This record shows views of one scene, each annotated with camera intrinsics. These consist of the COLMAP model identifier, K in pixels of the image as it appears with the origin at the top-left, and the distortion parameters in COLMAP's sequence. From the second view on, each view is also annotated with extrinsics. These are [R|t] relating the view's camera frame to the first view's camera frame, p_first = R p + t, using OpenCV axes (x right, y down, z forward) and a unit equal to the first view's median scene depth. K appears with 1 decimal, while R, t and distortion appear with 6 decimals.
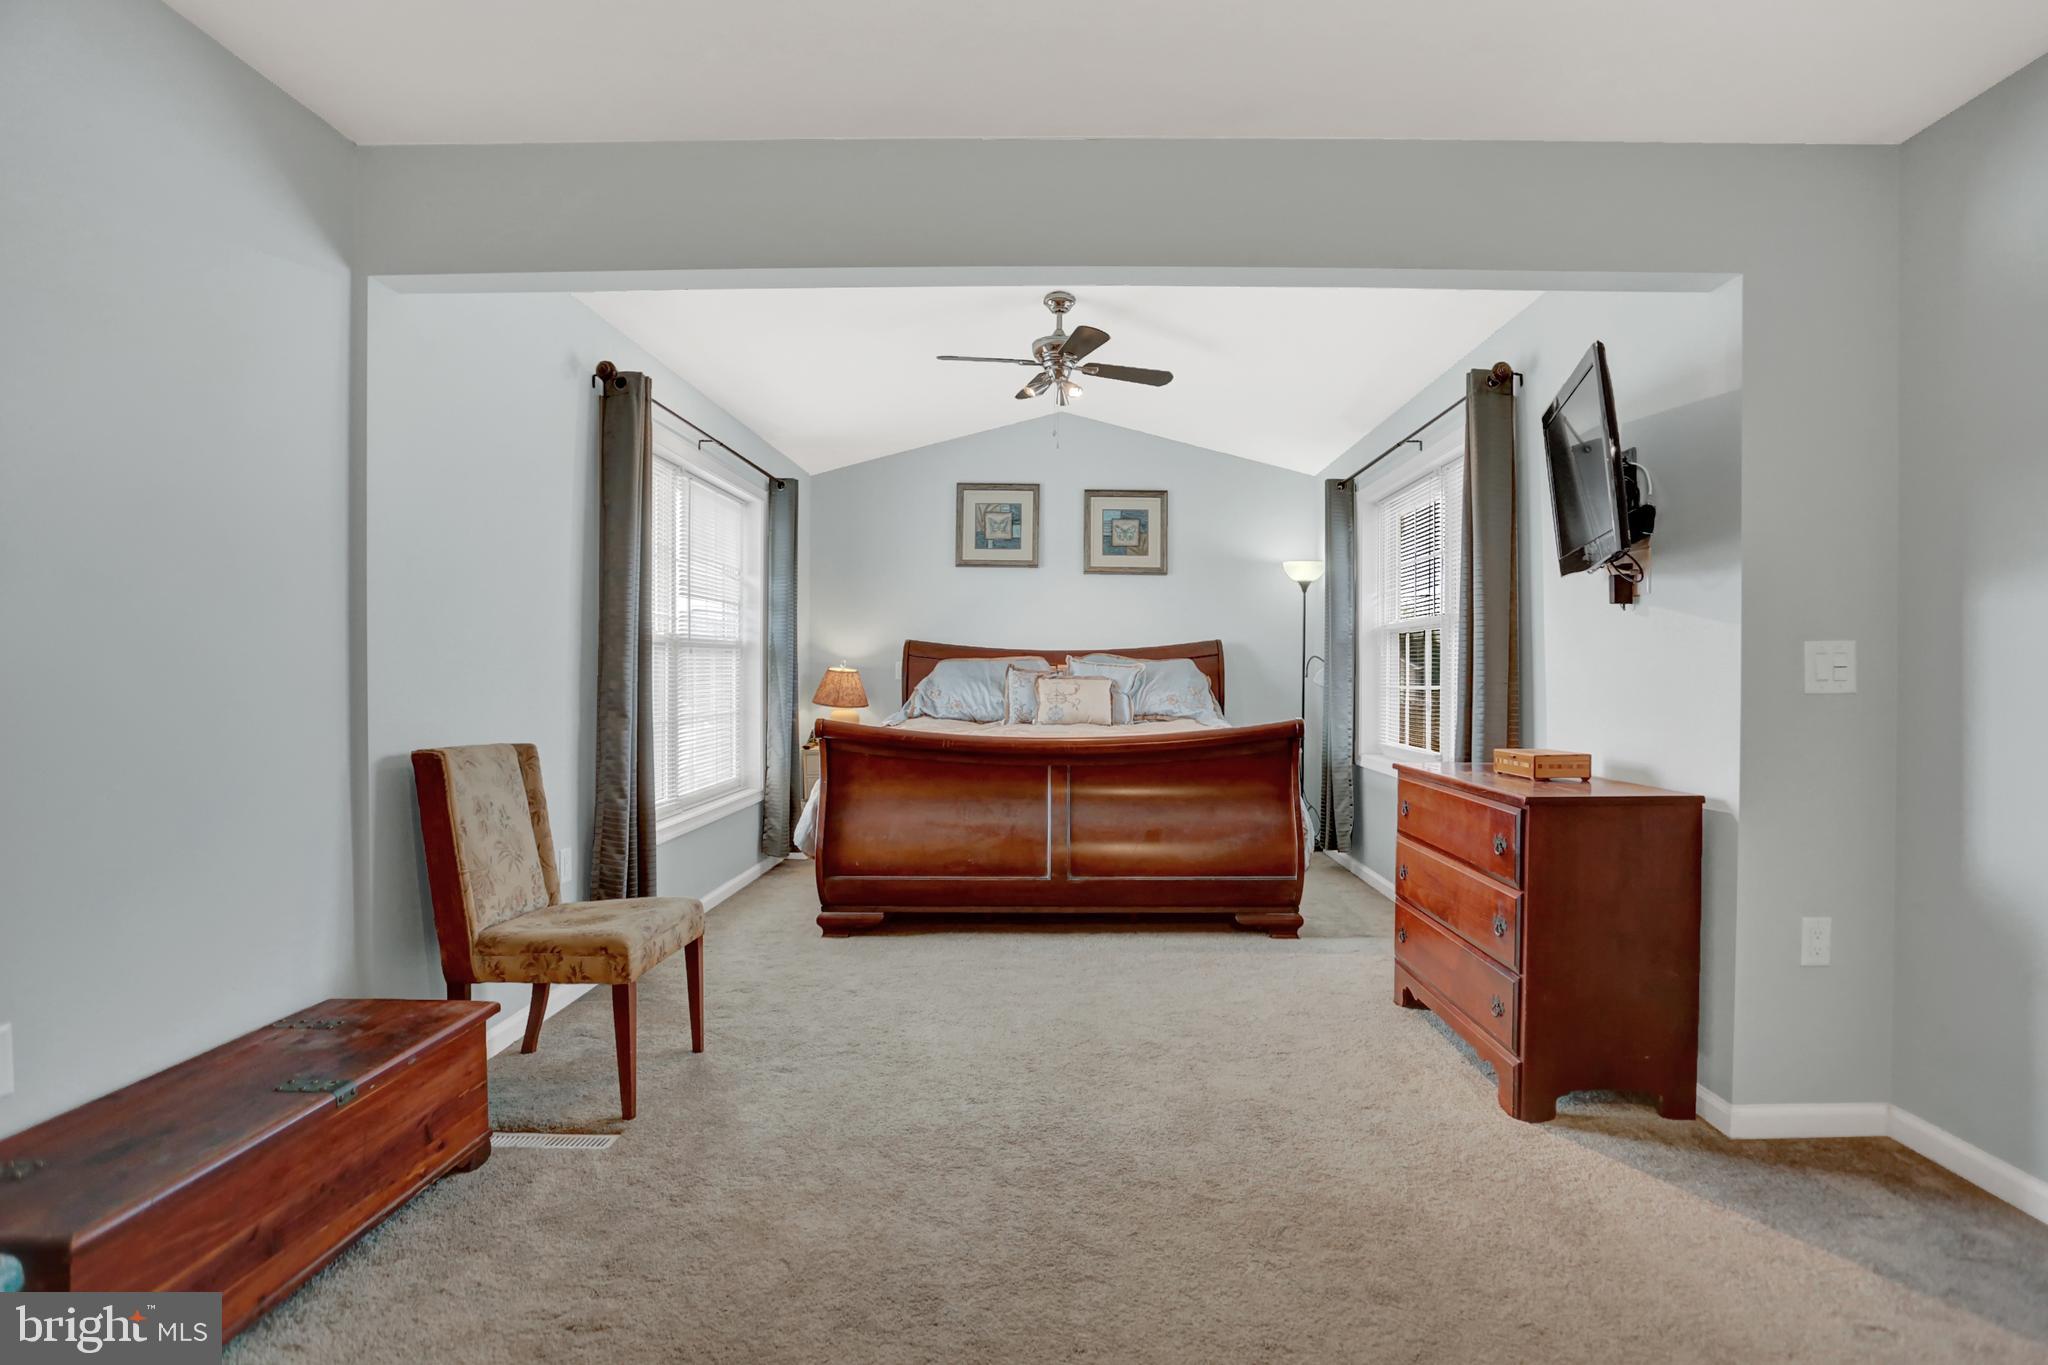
lens RADIAL K [[987.3, 0, 1042.3], [0, 987.3, 678.1], [0, 0, 1]] dist [-0.062429, 0.021577]
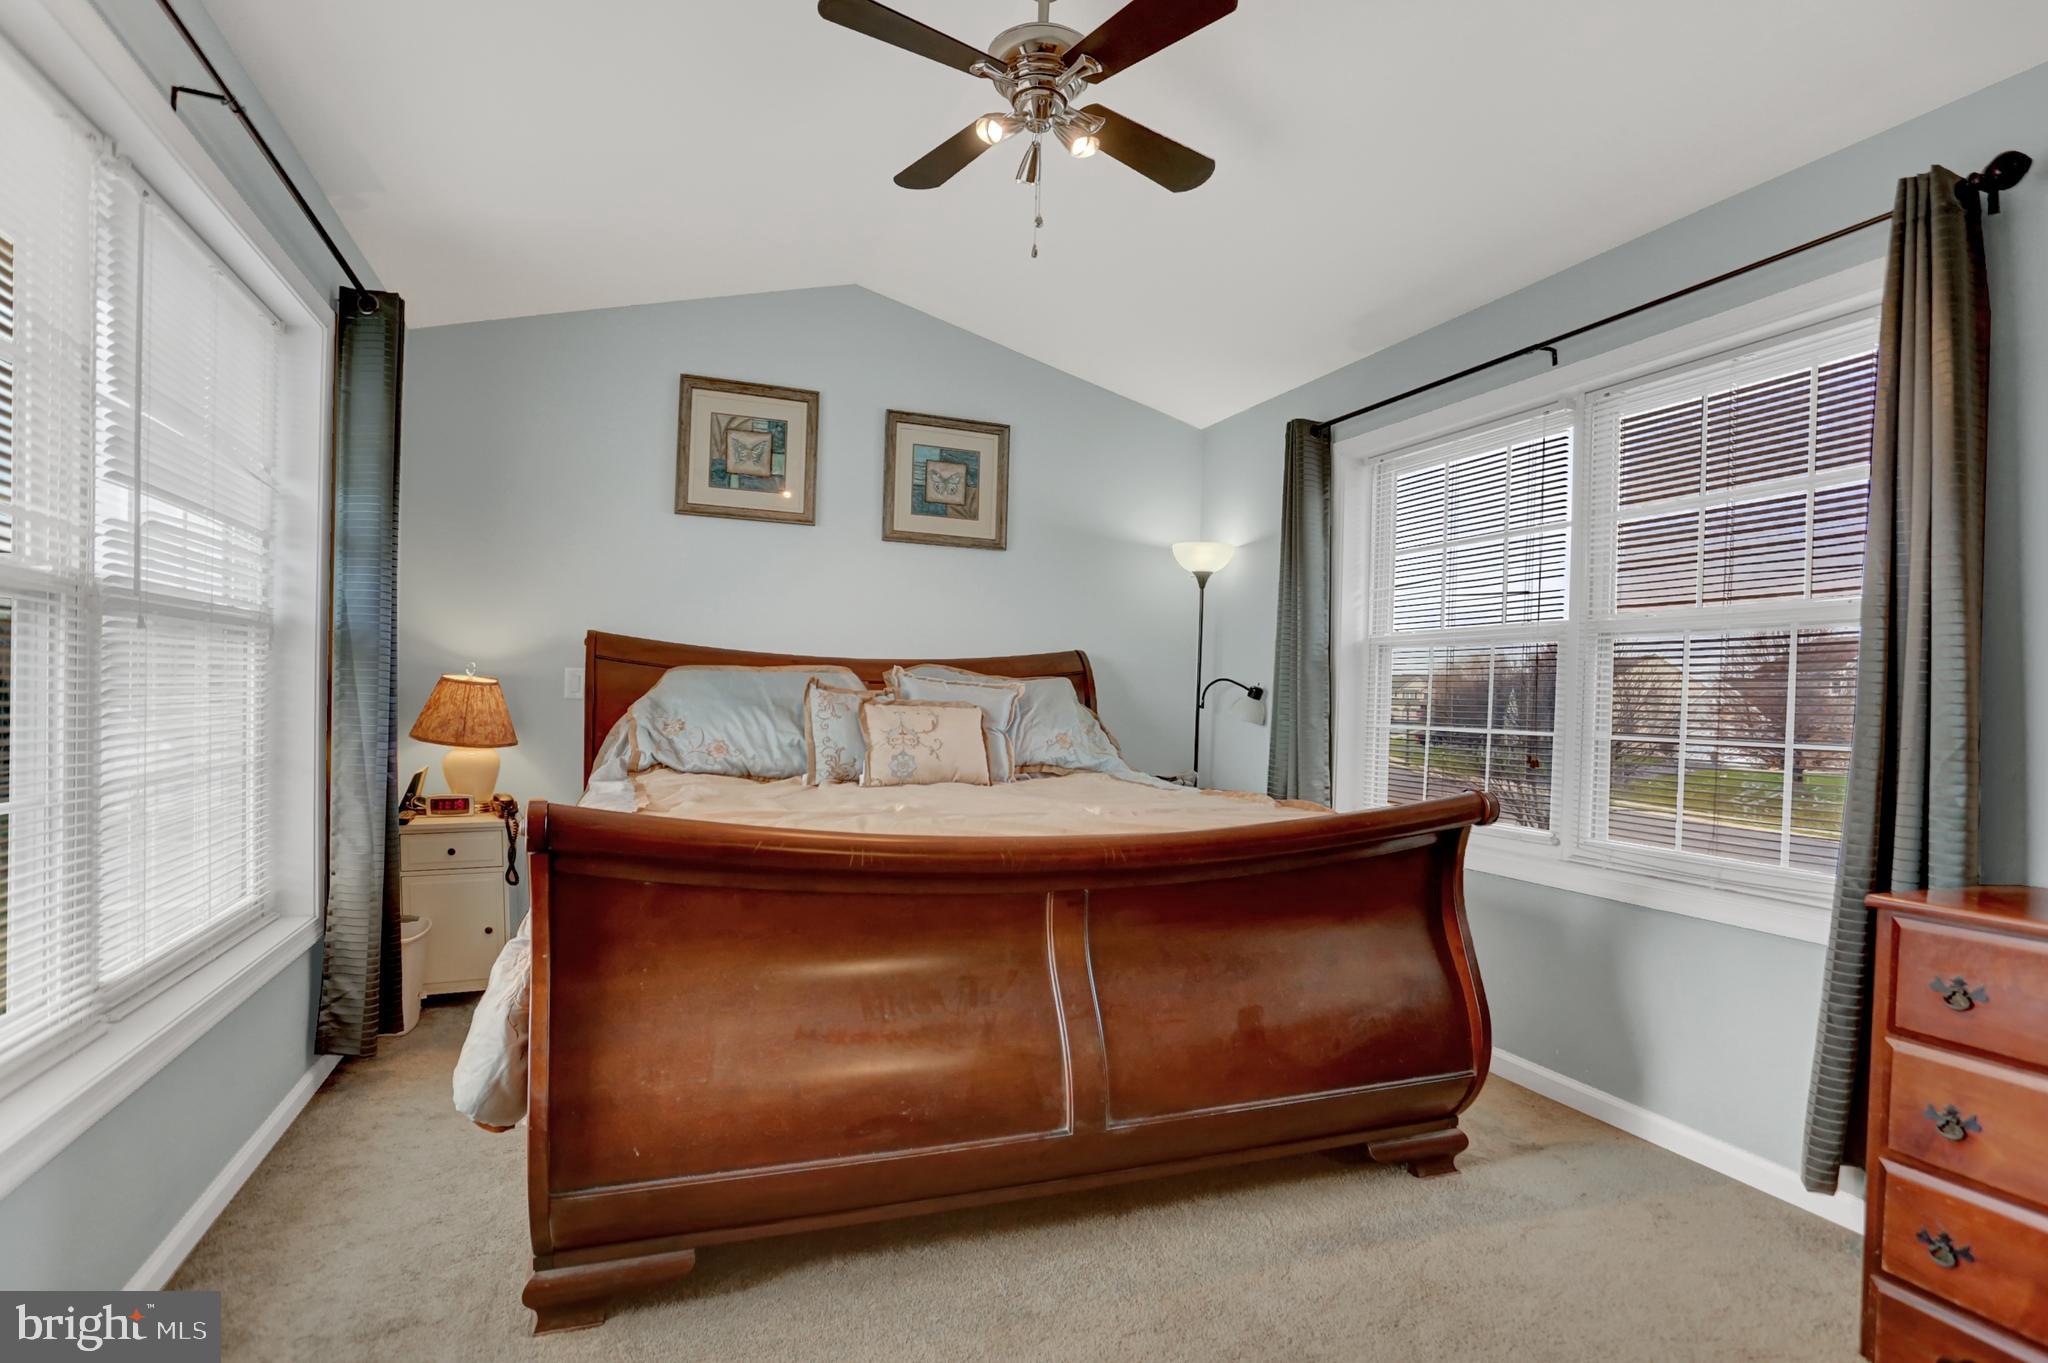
lens RADIAL K [[987.3, 0, 982.1], [0, 987.3, 722.3], [0, 0, 1]] dist [-0.062429, 0.021577]
pose [[0.929220, 0.013245, 0.369291, -0.152806], [-0.022728, 0.999514, 0.021339, -0.002485], [-0.368829, -0.028221, 0.929069, 0.427043]]
